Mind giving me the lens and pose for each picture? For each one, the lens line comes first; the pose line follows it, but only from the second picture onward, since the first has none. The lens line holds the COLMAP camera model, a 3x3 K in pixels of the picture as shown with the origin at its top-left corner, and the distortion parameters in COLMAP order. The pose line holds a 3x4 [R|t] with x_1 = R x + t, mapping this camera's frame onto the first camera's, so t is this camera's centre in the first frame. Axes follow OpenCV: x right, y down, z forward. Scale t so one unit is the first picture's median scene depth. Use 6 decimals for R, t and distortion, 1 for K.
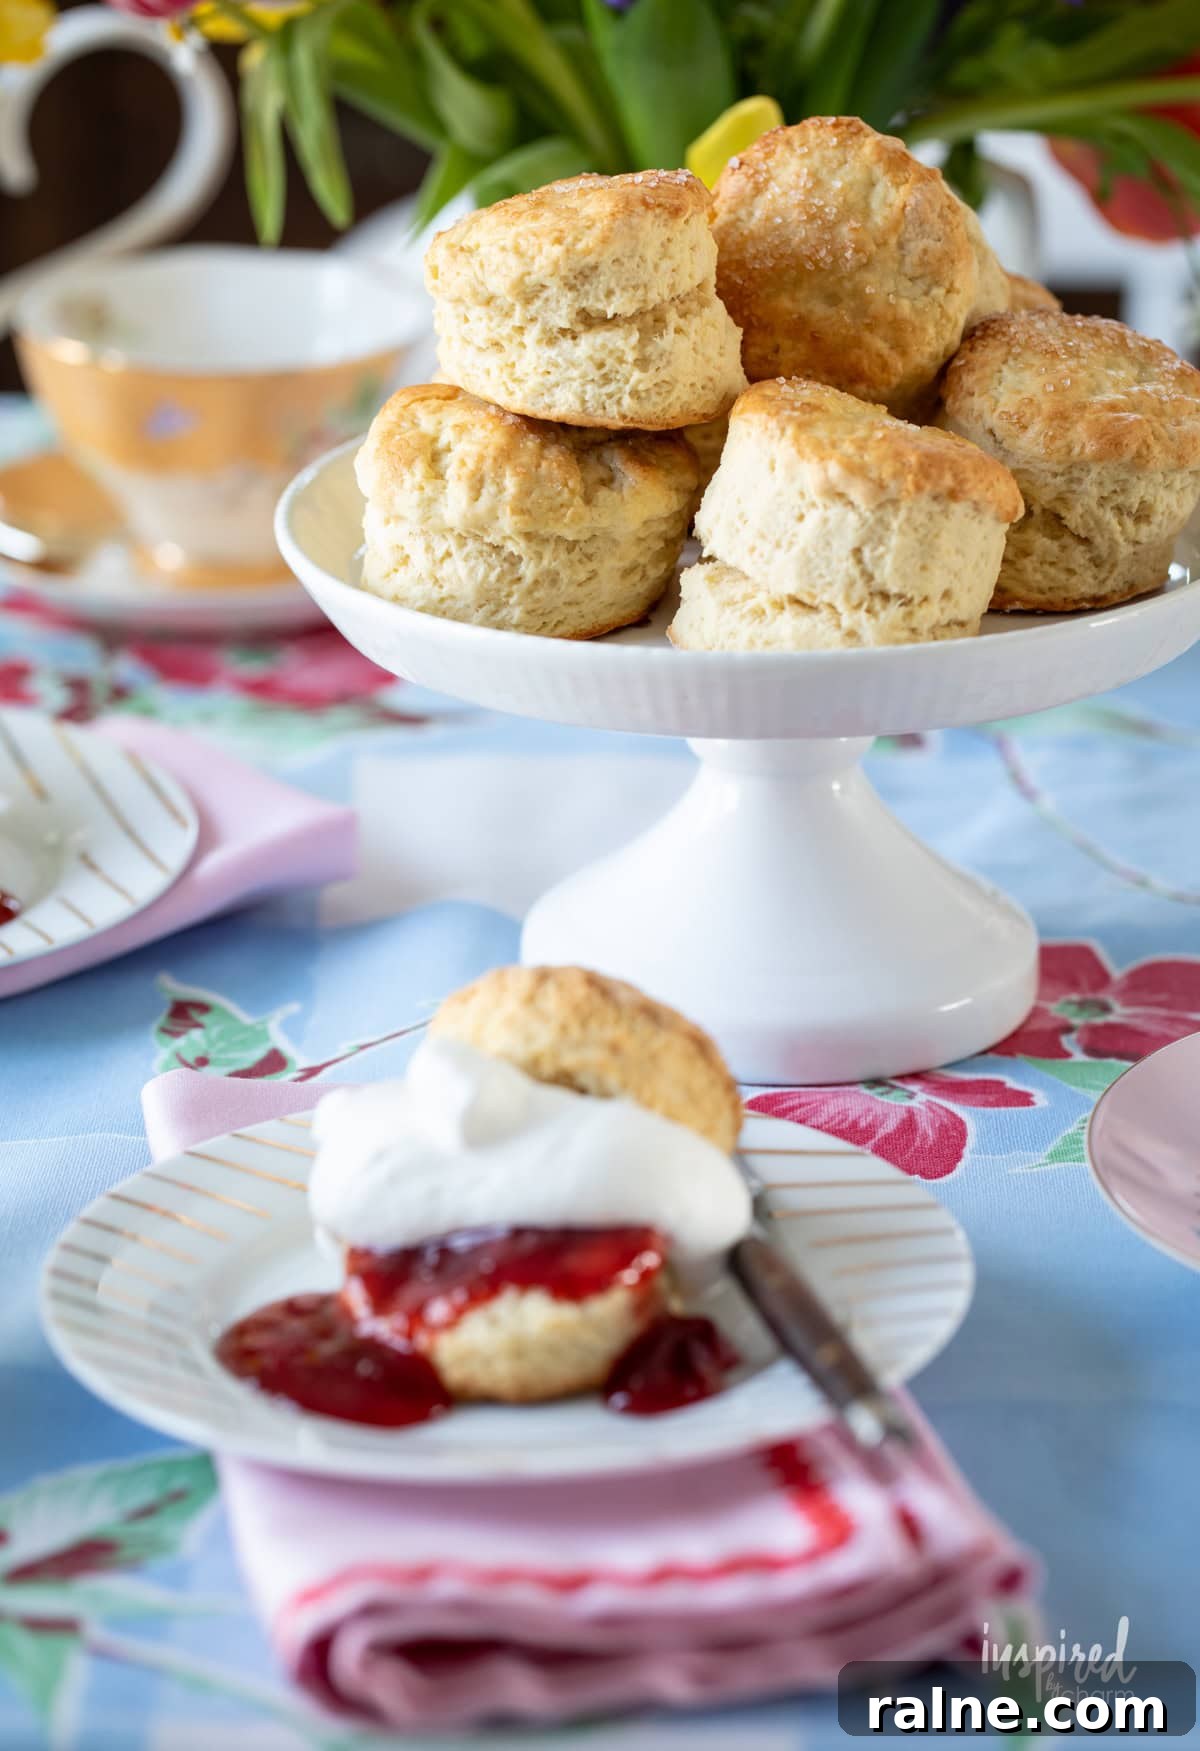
lens RADIAL K [[5507.4, 0, 600.0], [0, 5507.4, 875.5], [0, 0, 1]] dist [-0.035443, -0.719418]
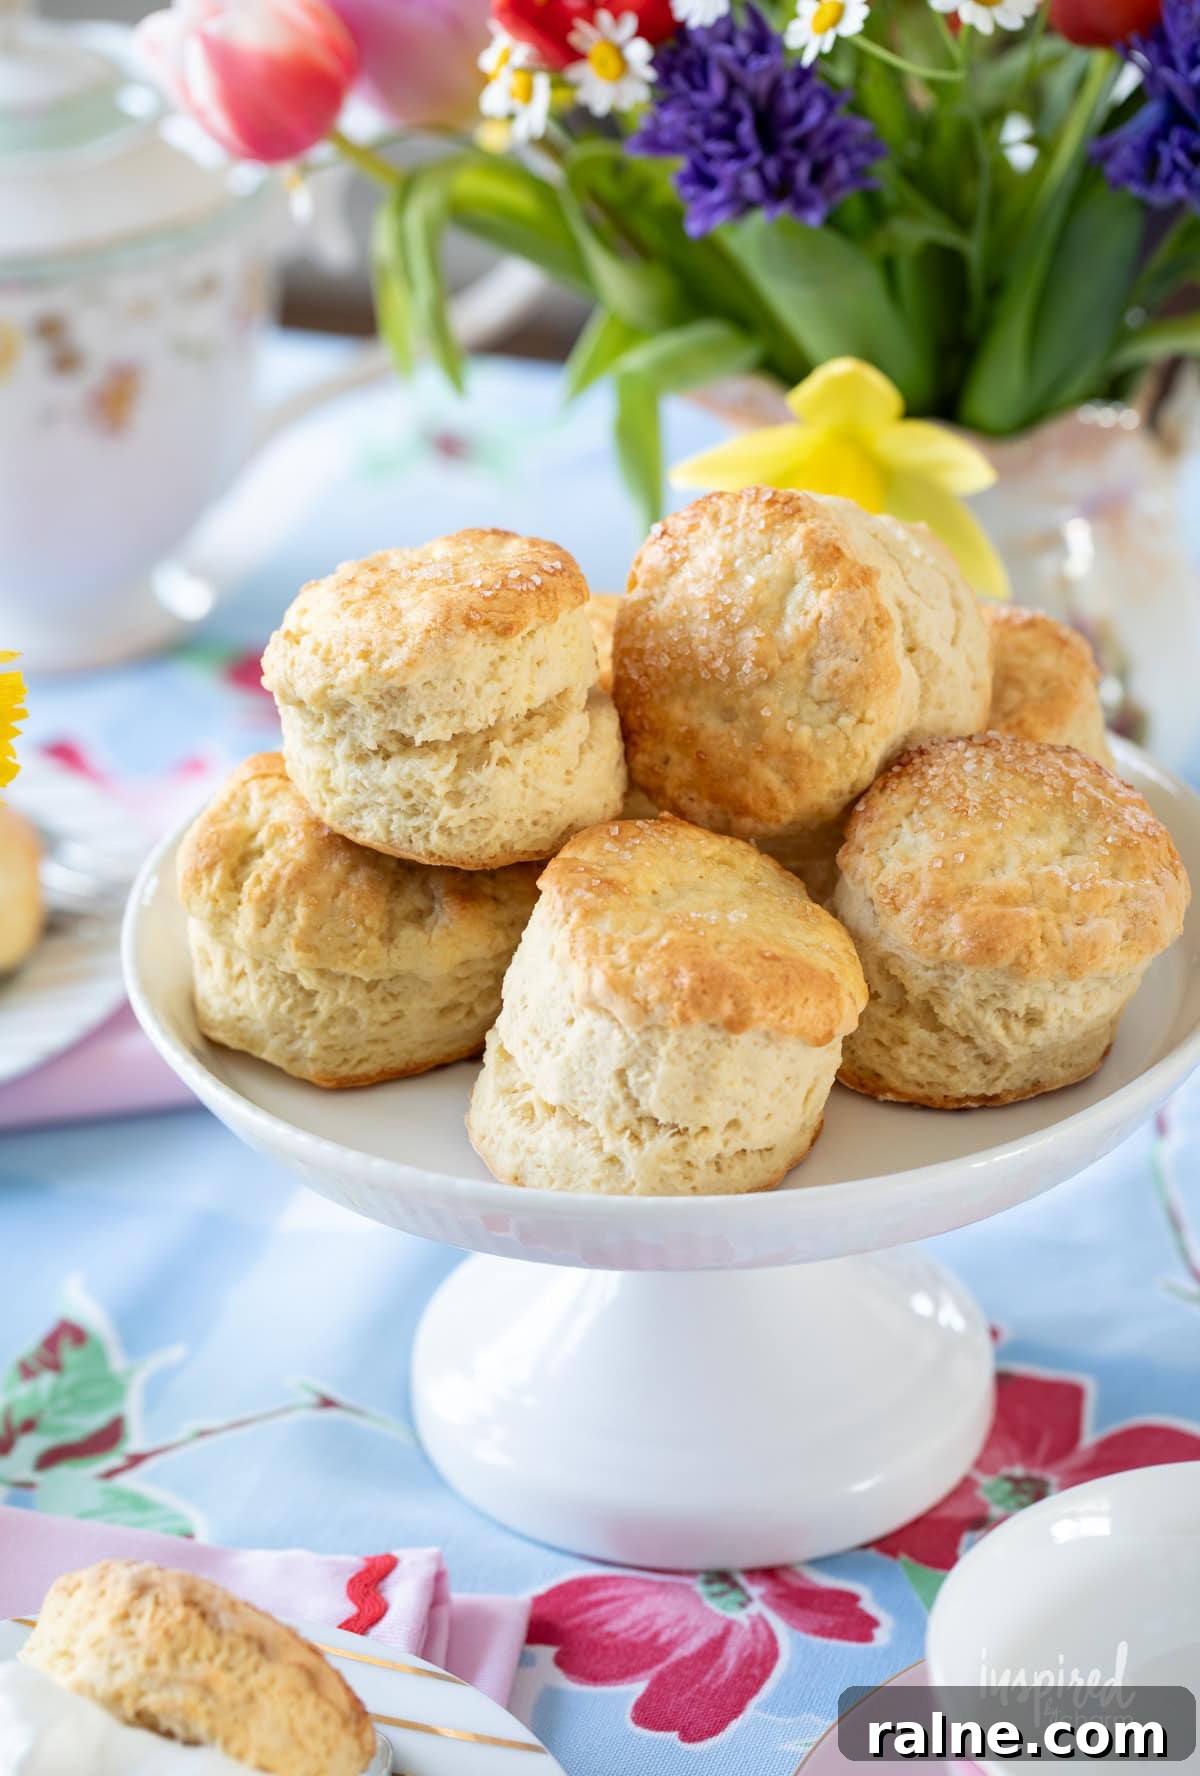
lens RADIAL K [[5709.7, 0, 600.0], [0, 5709.7, 888.0], [0, 0, 1]] dist [-0.089728, 0.012264]
pose [[0.954567, 0.130689, -0.267810, 0.272200], [-0.088336, 0.982406, 0.164548, -0.228185], [0.284603, -0.133415, 0.949316, 0.141103]]
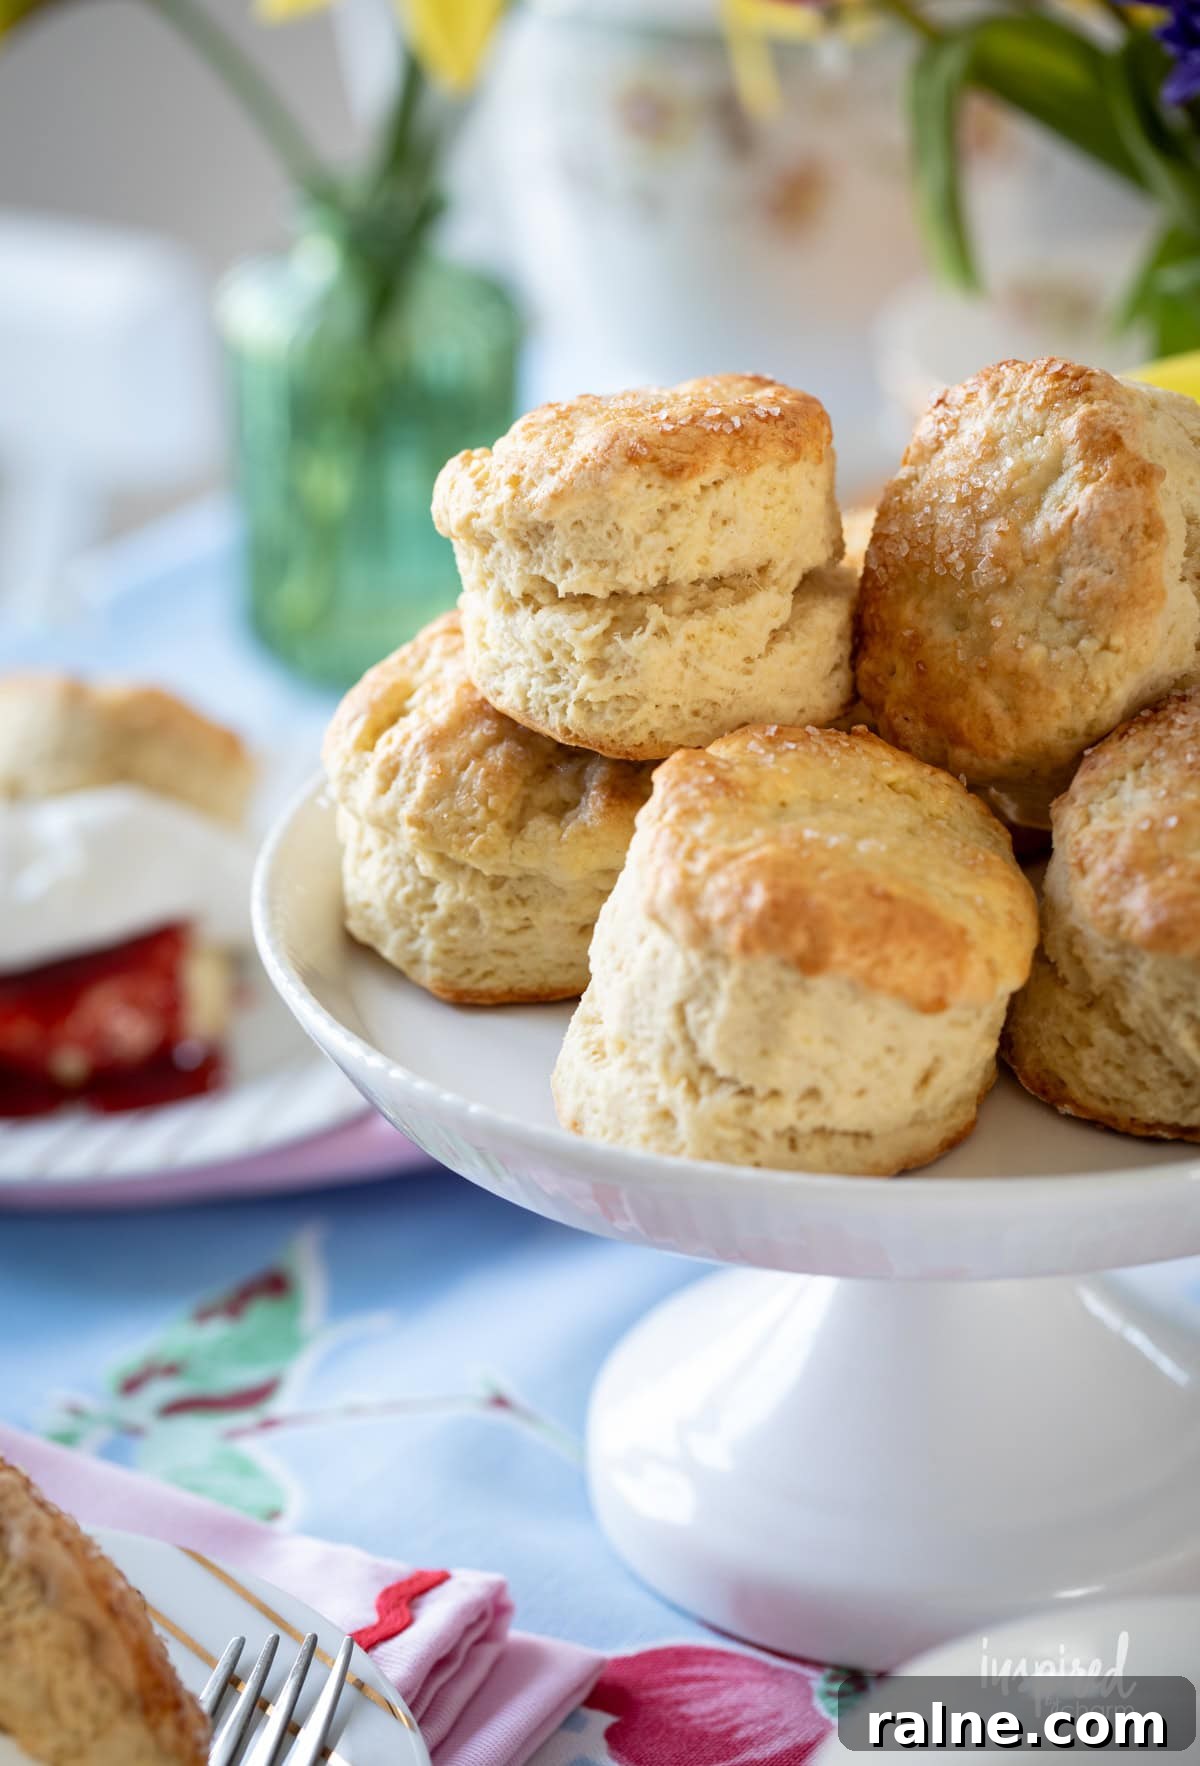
lens RADIAL K [[5672.7, 0, 600.0], [0, 5672.7, 883.0], [0, 0, 1]] dist [-0.014417, 0.693994]
pose [[0.804187, 0.249486, -0.539481, 0.416491], [-0.192618, 0.968051, 0.160550, -0.184178], [0.562300, -0.025198, 0.826549, 0.374532]]
